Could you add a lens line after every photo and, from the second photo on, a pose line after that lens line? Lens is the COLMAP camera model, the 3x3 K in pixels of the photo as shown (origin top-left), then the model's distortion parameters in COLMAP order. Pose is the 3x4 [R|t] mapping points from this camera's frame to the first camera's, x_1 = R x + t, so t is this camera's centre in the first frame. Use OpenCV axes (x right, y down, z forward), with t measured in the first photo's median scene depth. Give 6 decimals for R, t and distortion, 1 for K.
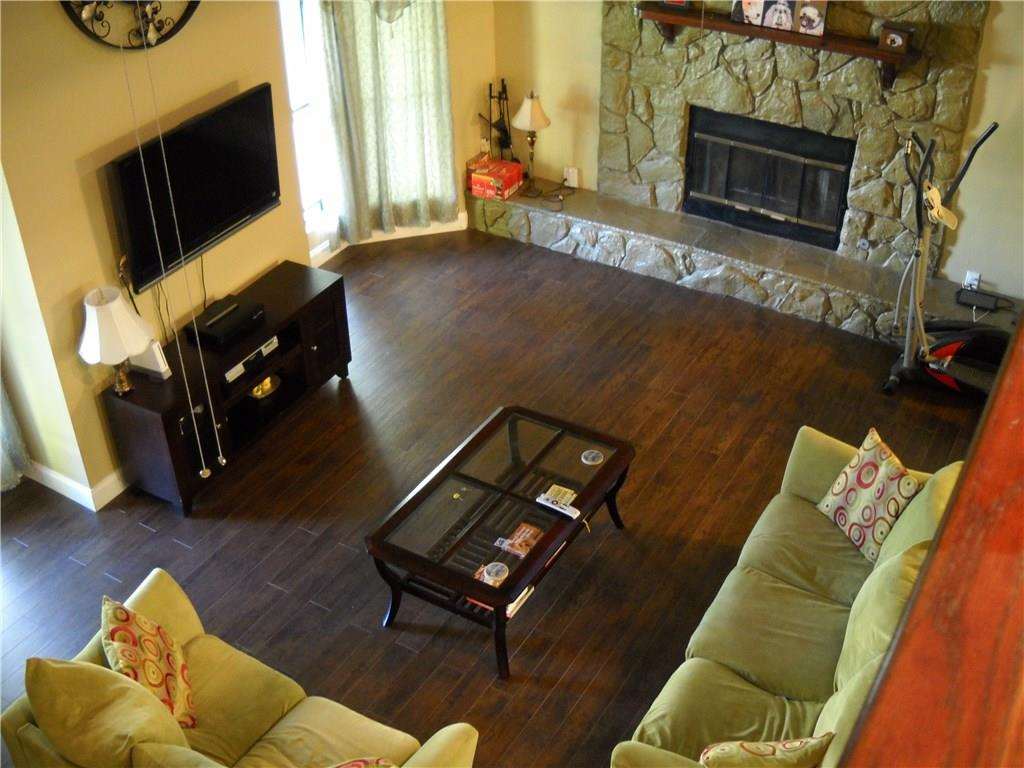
lens RADIAL K [[1159.9, 0, 512.0], [0, 1159.9, 384.0], [0, 0, 1]] dist [-0.271108, 0.259199]
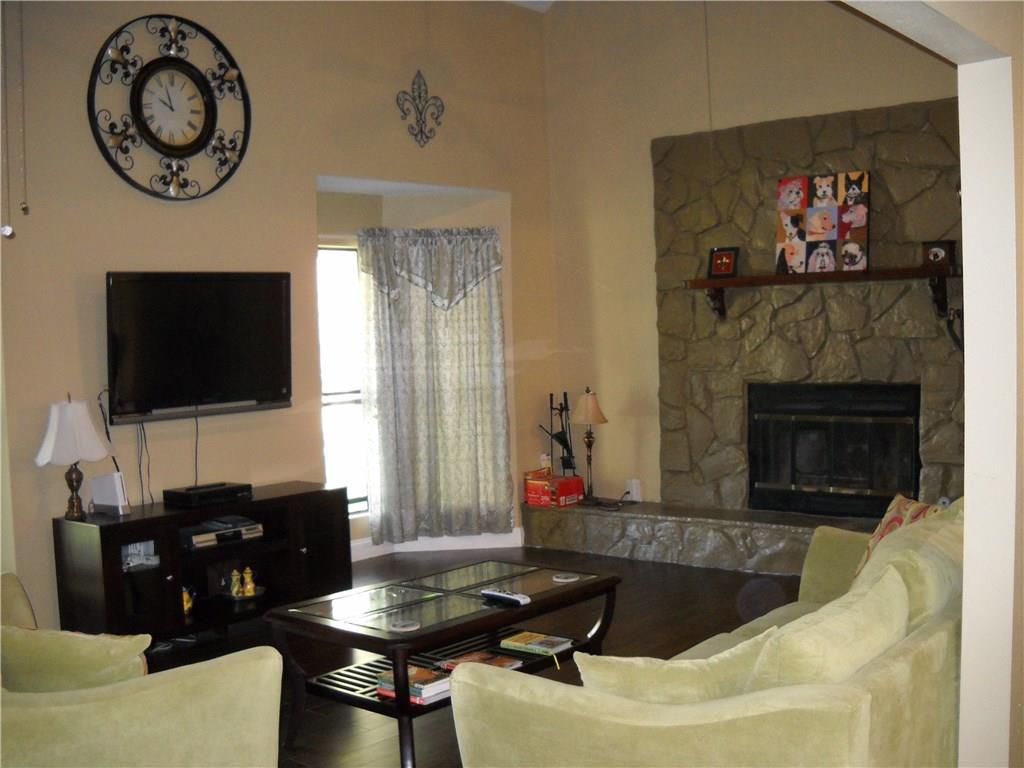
lens RADIAL K [[1159.9, 0, 512.0], [0, 1159.9, 384.0], [0, 0, 1]] dist [-0.271108, 0.259199]
pose [[0.985744, -0.010428, -0.167931, 0.123007], [-0.080186, 0.848328, -0.523364, 0.270939], [0.147919, 0.529368, 0.835398, 0.168537]]
